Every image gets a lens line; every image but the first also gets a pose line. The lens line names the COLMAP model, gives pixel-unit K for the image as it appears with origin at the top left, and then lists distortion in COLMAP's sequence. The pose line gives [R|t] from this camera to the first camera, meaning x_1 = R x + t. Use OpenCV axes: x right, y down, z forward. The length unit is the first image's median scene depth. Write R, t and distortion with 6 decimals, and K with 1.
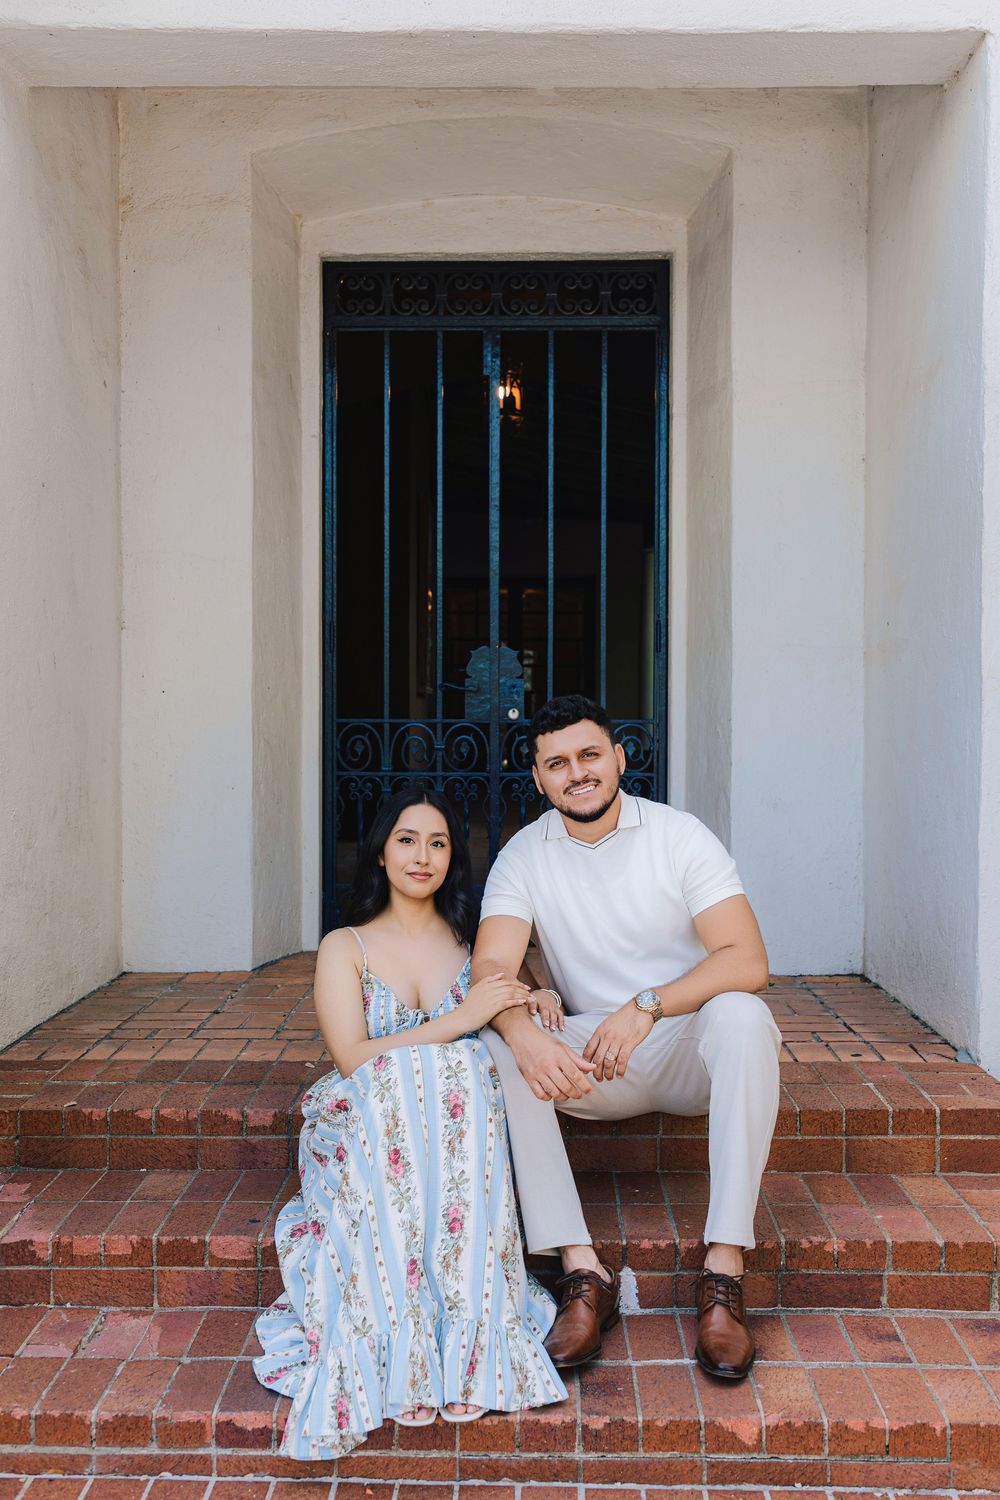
lens RADIAL K [[1479.0, 0, 500.0], [0, 1479.0, 750.0], [0, 0, 1]] dist [0.004953, 0.019598]
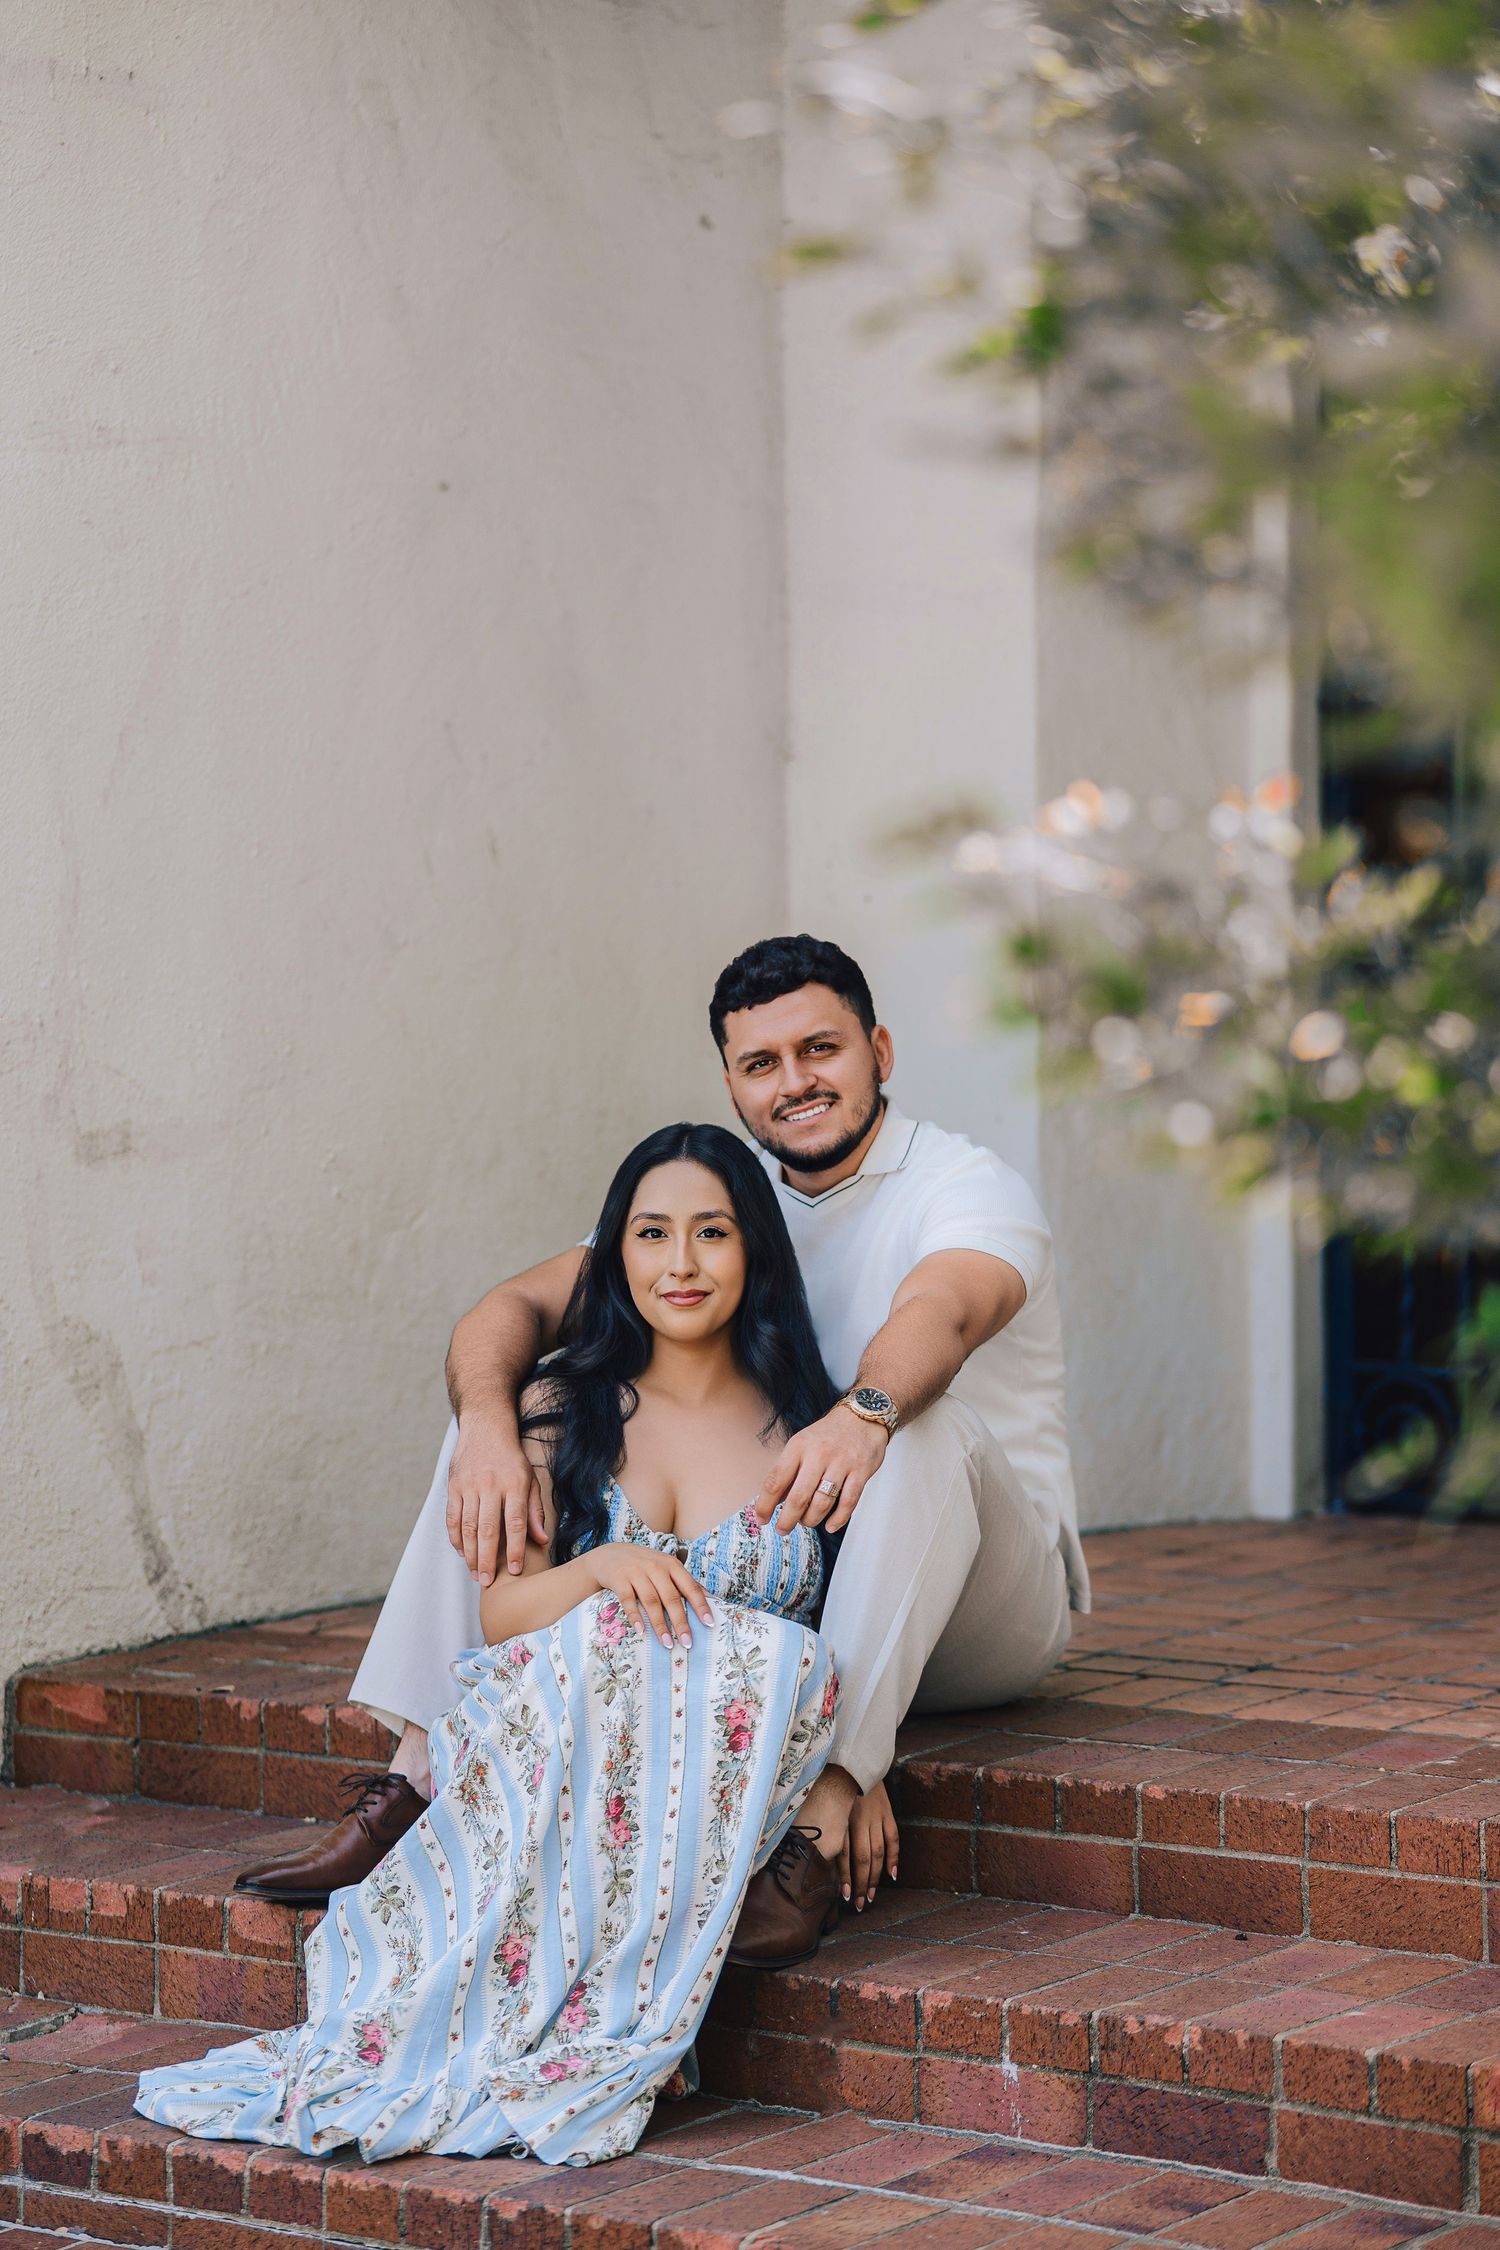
lens RADIAL K [[5293.5, 0, 746.6], [0, 5293.5, 1040.6], [0, 0, 1]] dist [0.435491, -1.115151]
pose [[0.817581, 0.002548, -0.575807, 1.144661], [0.001593, 0.999976, 0.006686, -0.012097], [0.575811, -0.006384, 0.817558, -0.559383]]
